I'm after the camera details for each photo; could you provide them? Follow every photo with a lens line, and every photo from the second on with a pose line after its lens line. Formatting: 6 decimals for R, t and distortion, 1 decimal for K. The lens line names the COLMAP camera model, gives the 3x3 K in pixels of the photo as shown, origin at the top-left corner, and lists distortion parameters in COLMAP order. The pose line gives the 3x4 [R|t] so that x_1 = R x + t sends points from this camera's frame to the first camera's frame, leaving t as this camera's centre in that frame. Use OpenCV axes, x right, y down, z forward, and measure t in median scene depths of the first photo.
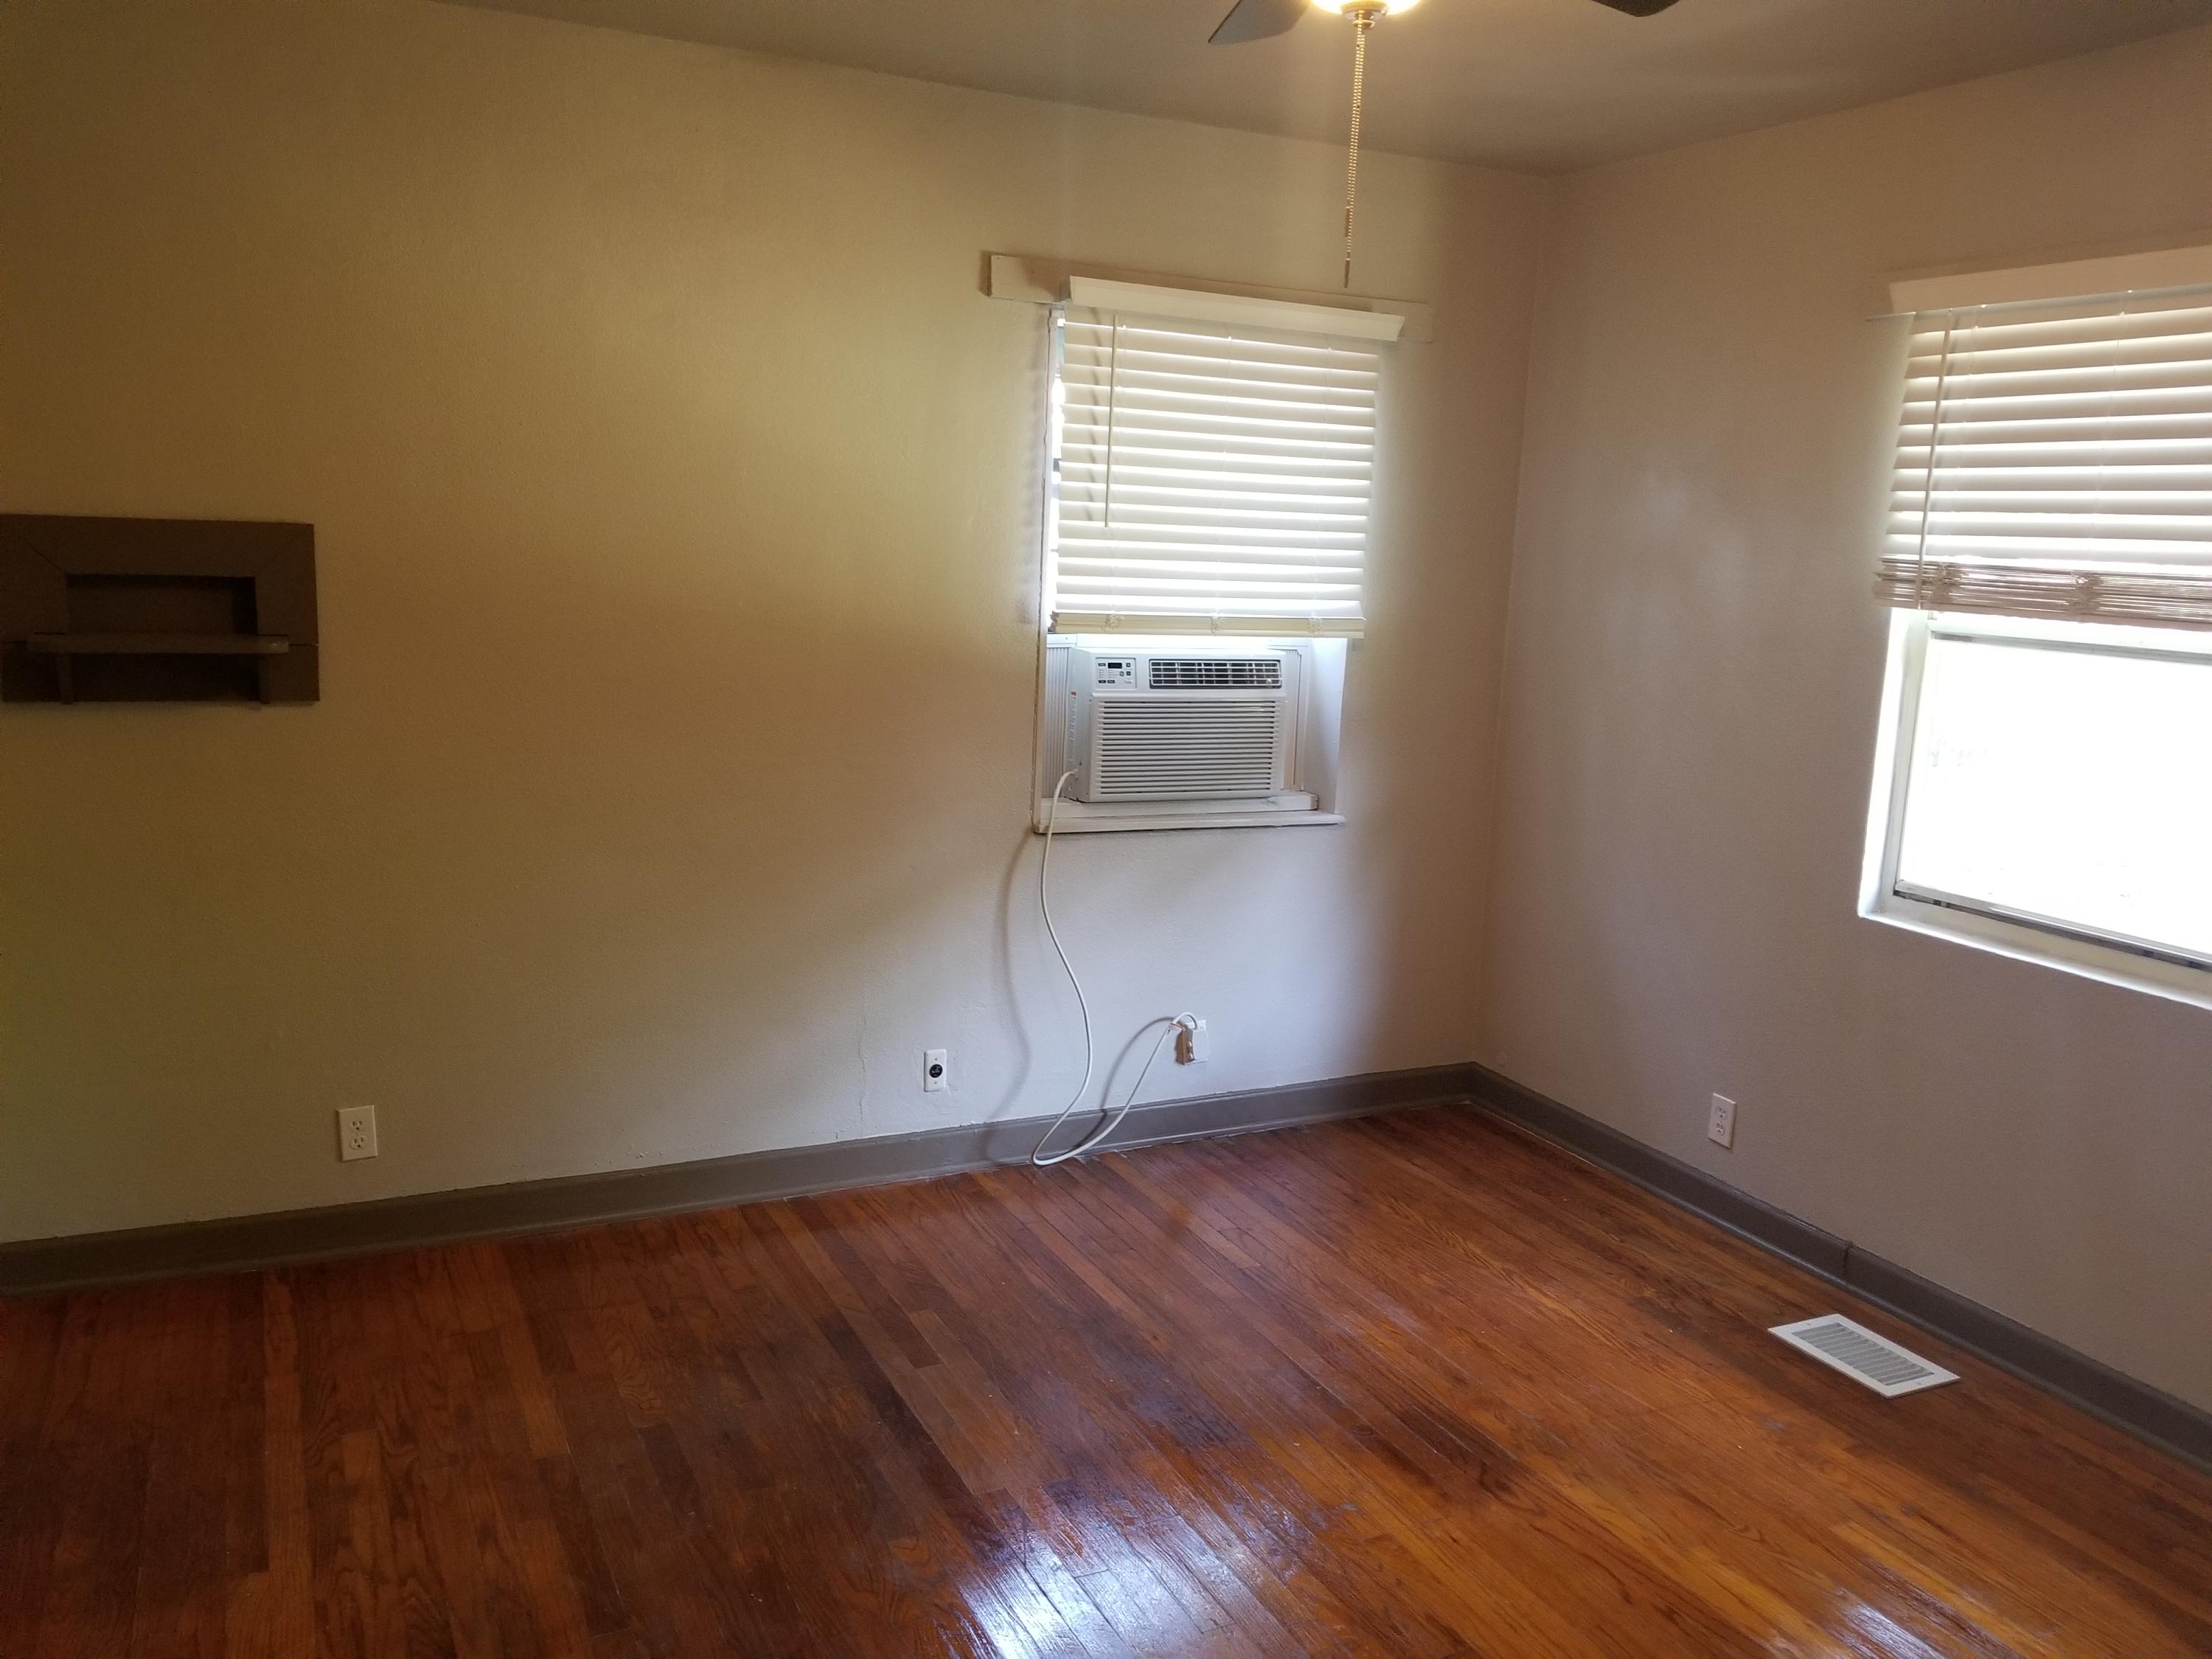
lens RADIAL K [[1775.2, 0, 1106.0], [0, 1775.2, 829.5], [0, 0, 1]] dist [0.080768, 0.000605]
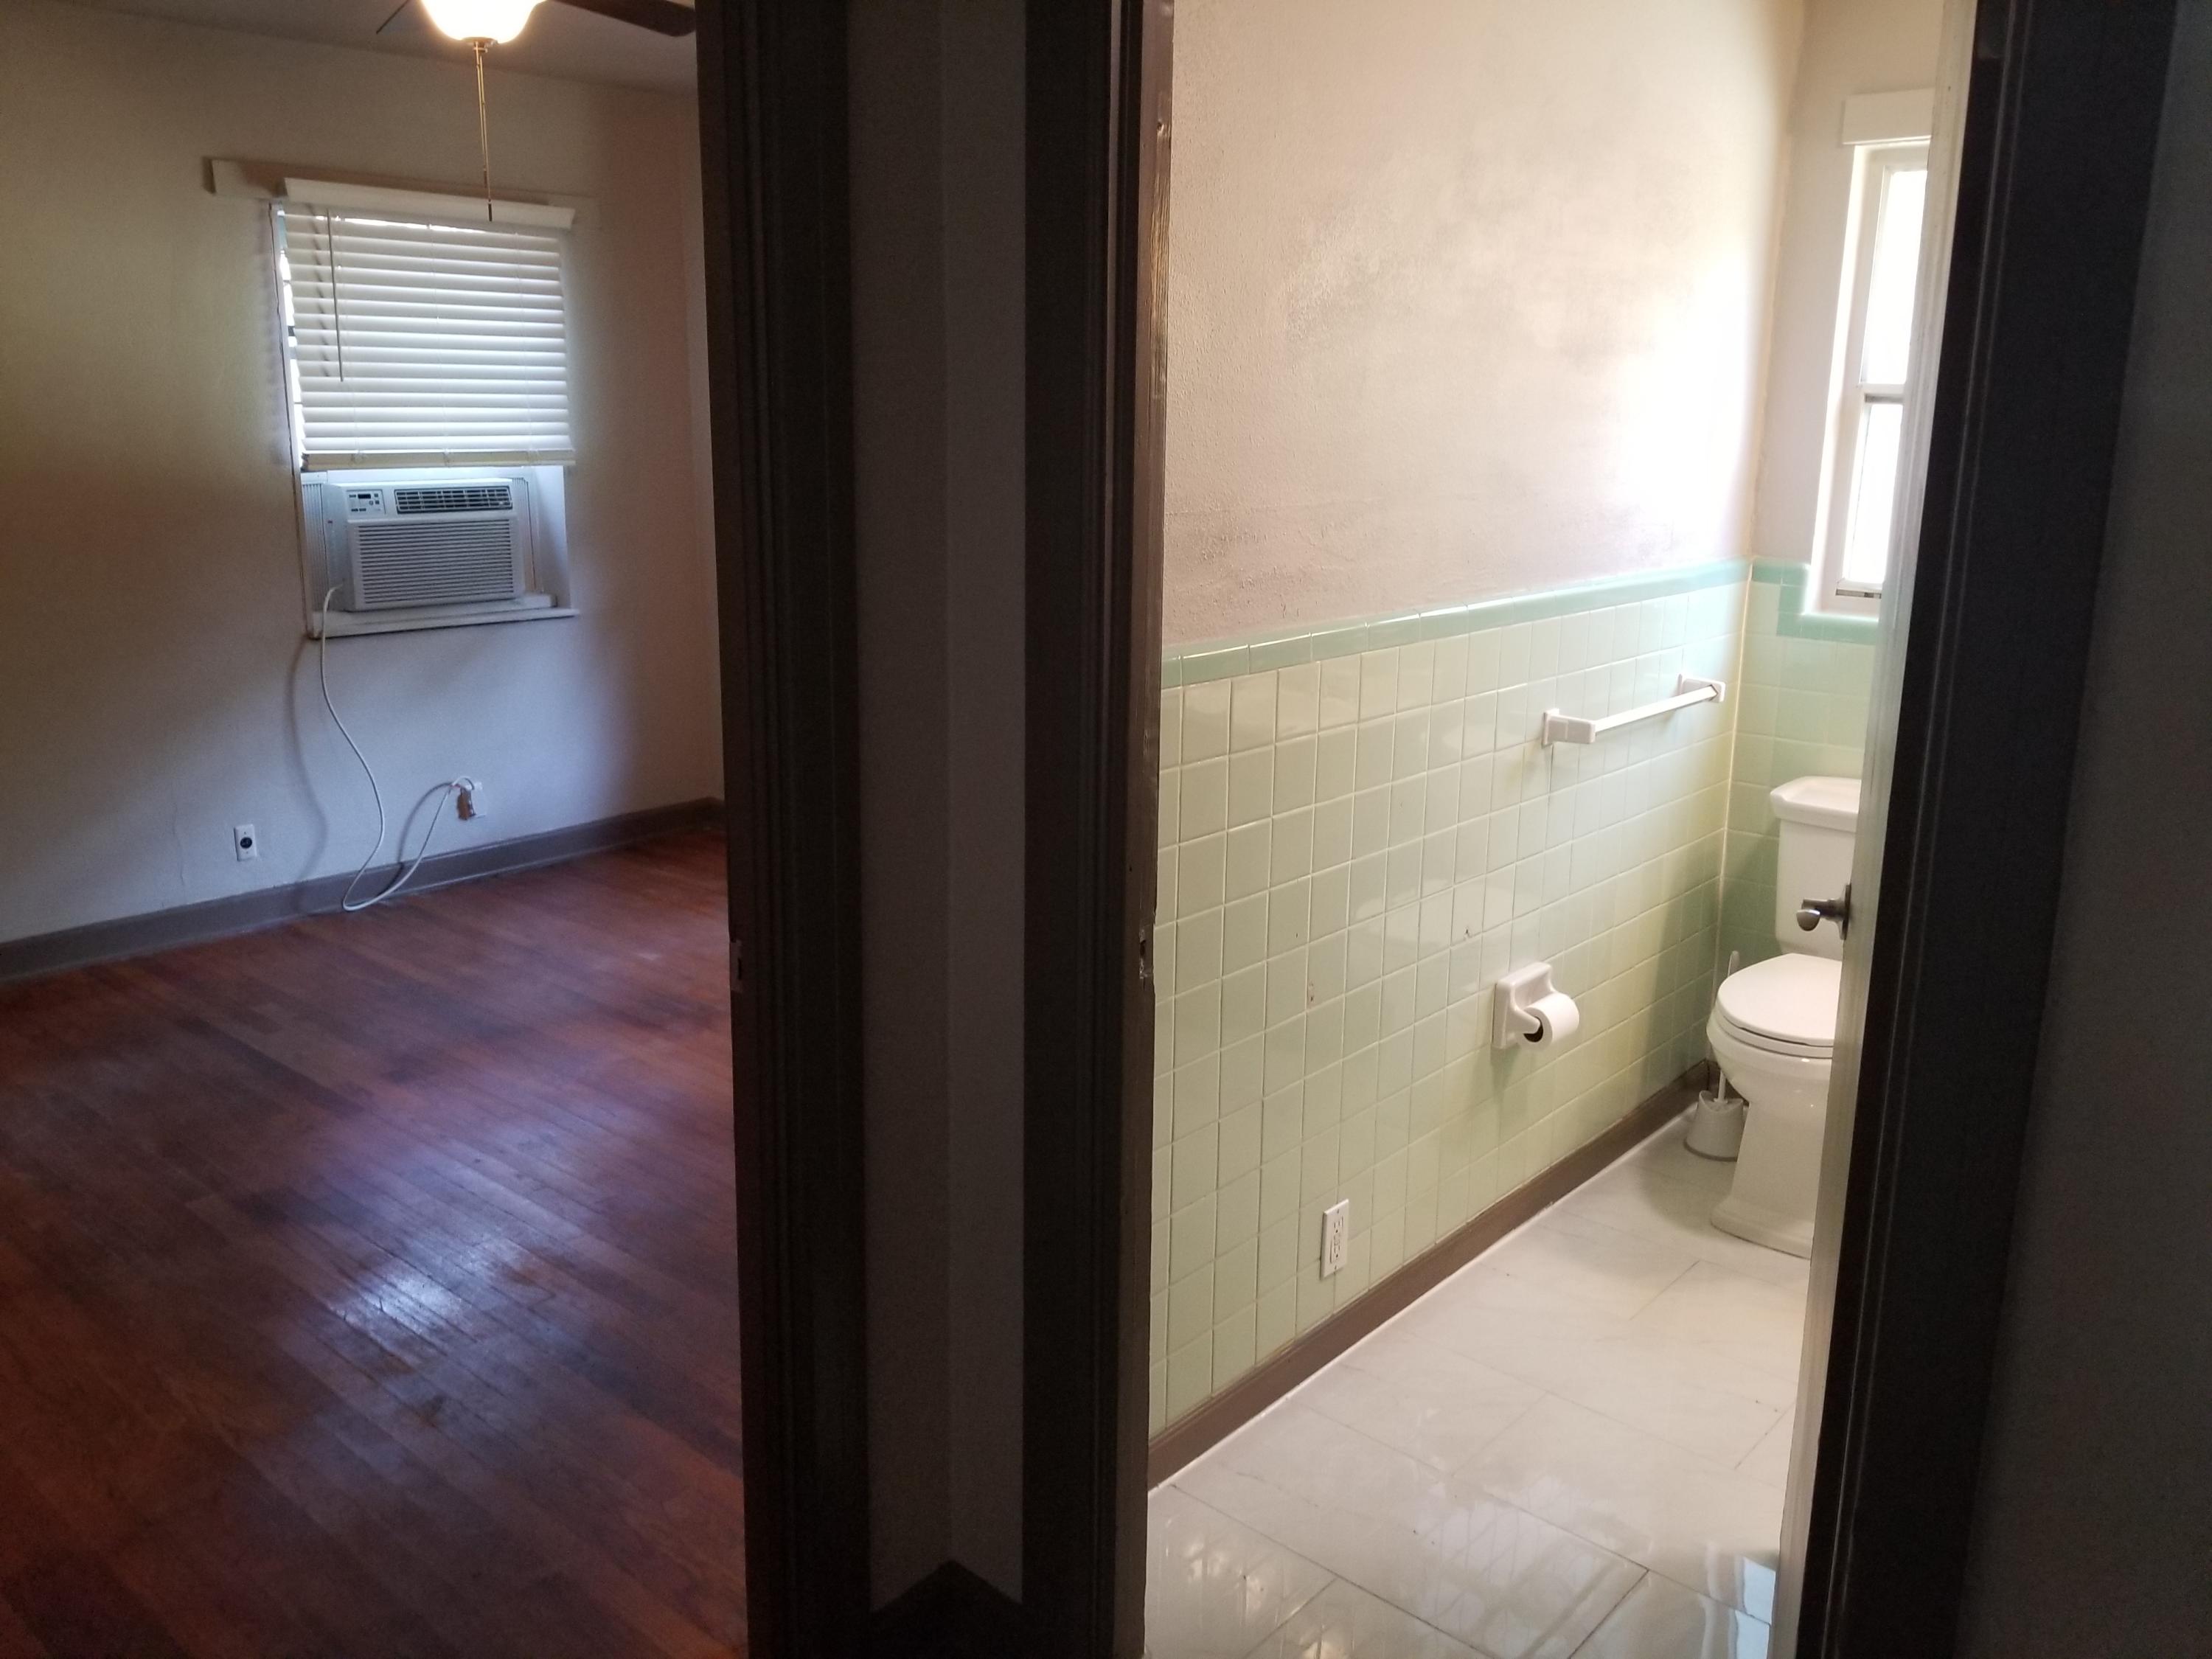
lens RADIAL K [[1764.2, 0, 1101.3], [0, 1764.2, 779.1], [0, 0, 1]] dist [0.050895, -0.097964]
pose [[0.922686, -0.115690, 0.367785, 0.001194], [0.094253, 0.992659, 0.075791, 0.055926], [-0.373854, -0.035266, 0.926817, -0.324989]]
